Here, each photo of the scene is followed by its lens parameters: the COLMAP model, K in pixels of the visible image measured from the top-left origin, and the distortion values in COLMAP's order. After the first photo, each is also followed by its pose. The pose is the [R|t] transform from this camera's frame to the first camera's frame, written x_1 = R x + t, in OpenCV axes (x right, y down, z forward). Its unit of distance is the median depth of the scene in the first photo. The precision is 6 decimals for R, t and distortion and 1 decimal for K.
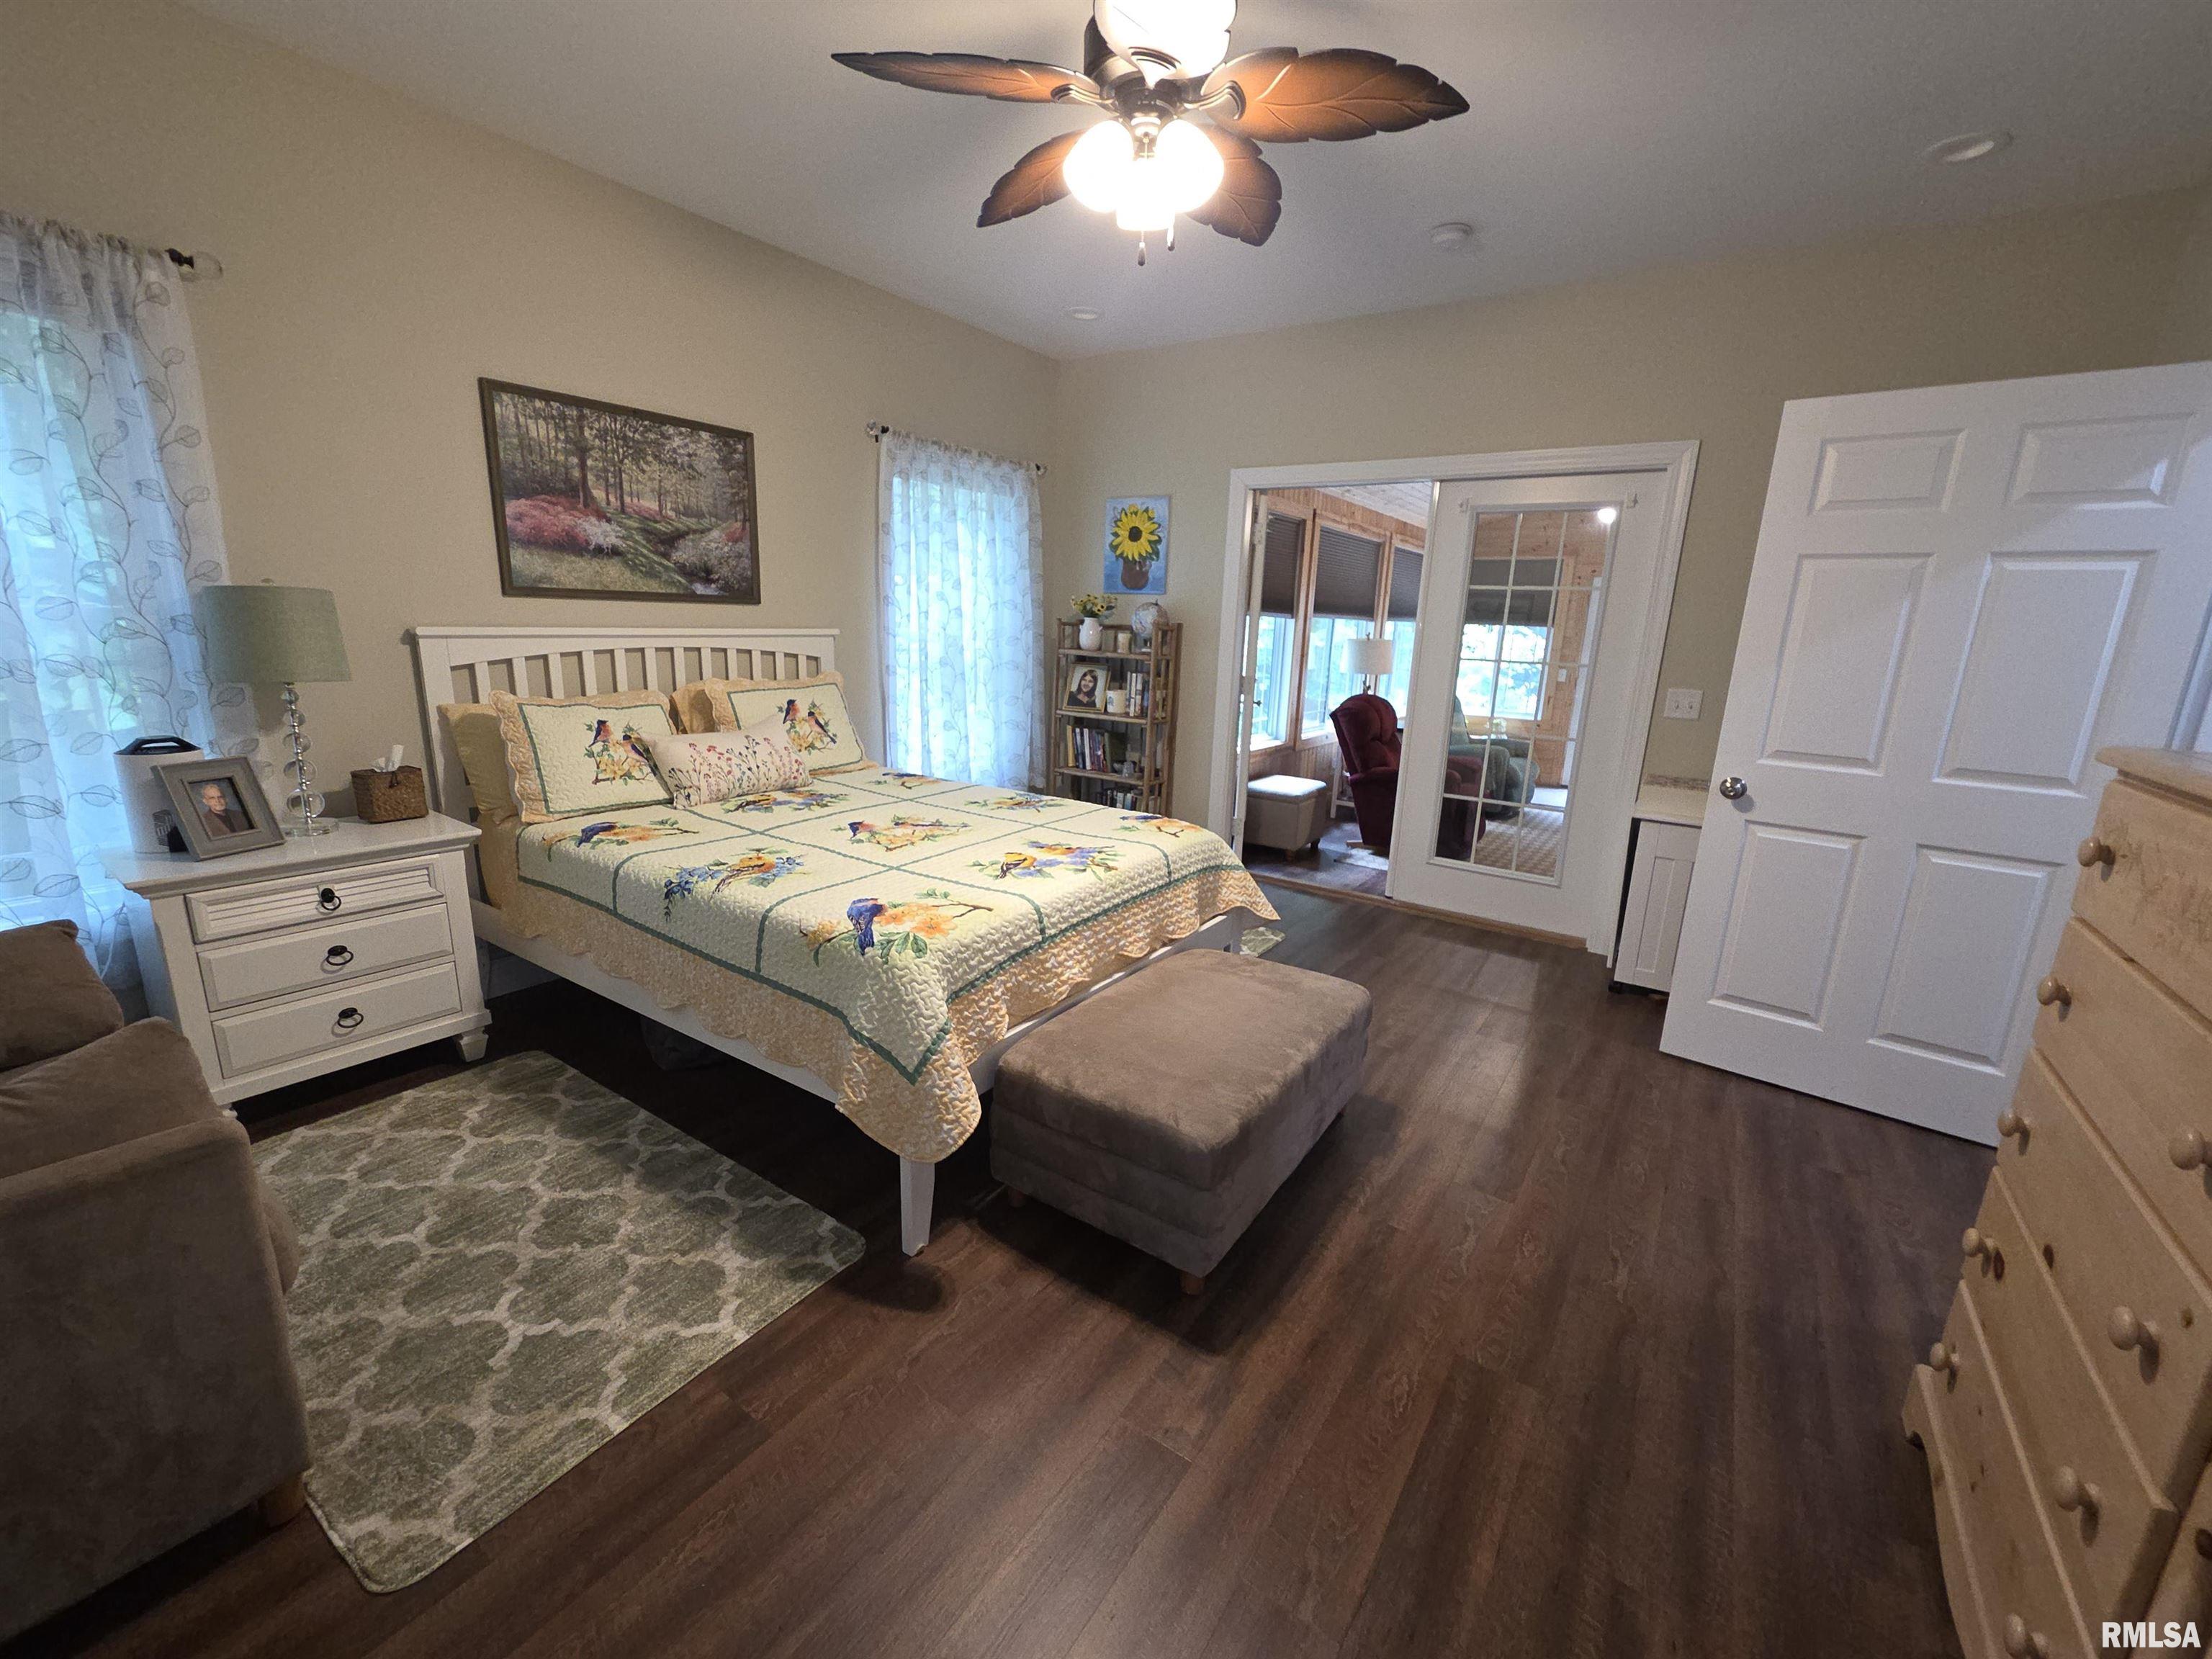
lens RADIAL K [[899.1, 0, 1089.2], [0, 899.1, 829.9], [0, 0, 1]] dist [0.003842, -0.001056]
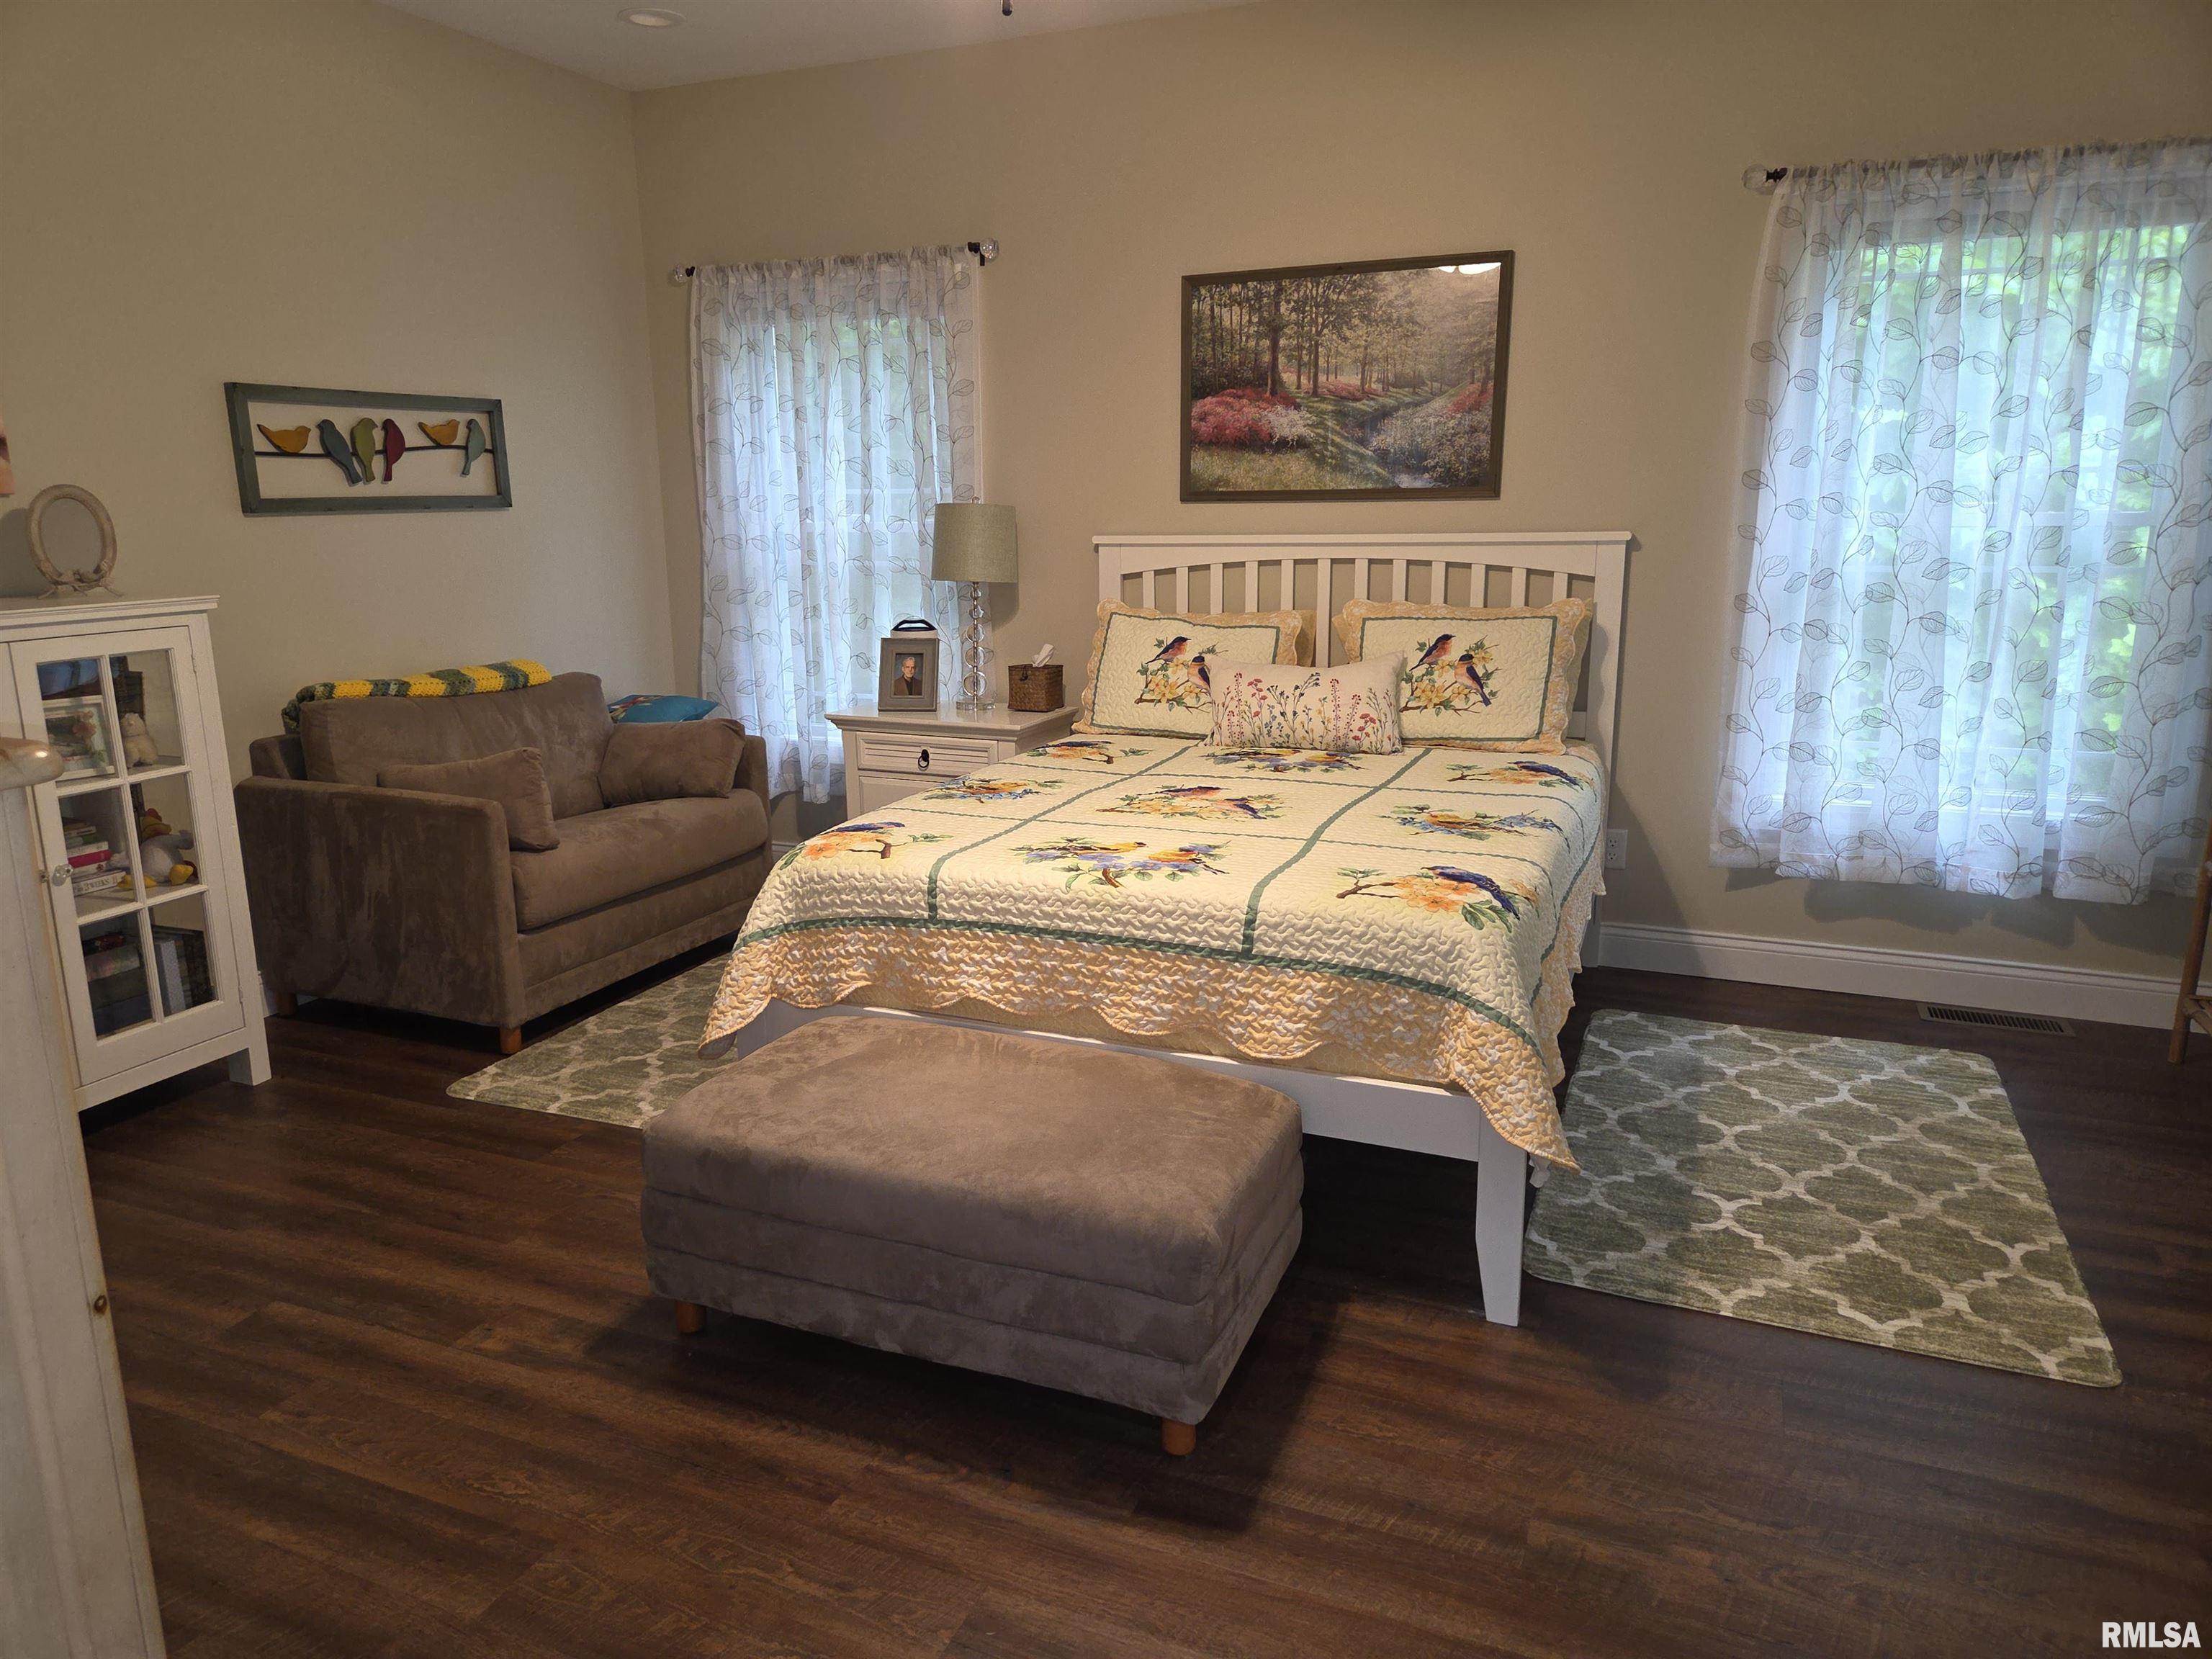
lens RADIAL K [[1464.2, 0, 1093.3], [0, 1464.2, 827.9], [0, 0, 1]] dist [0.075609, -0.062788]
pose [[0.204131, 0.179849, -0.962281, 0.852826], [-0.211097, 0.967940, 0.136126, -0.113951], [0.955912, 0.175347, 0.235553, 0.580893]]
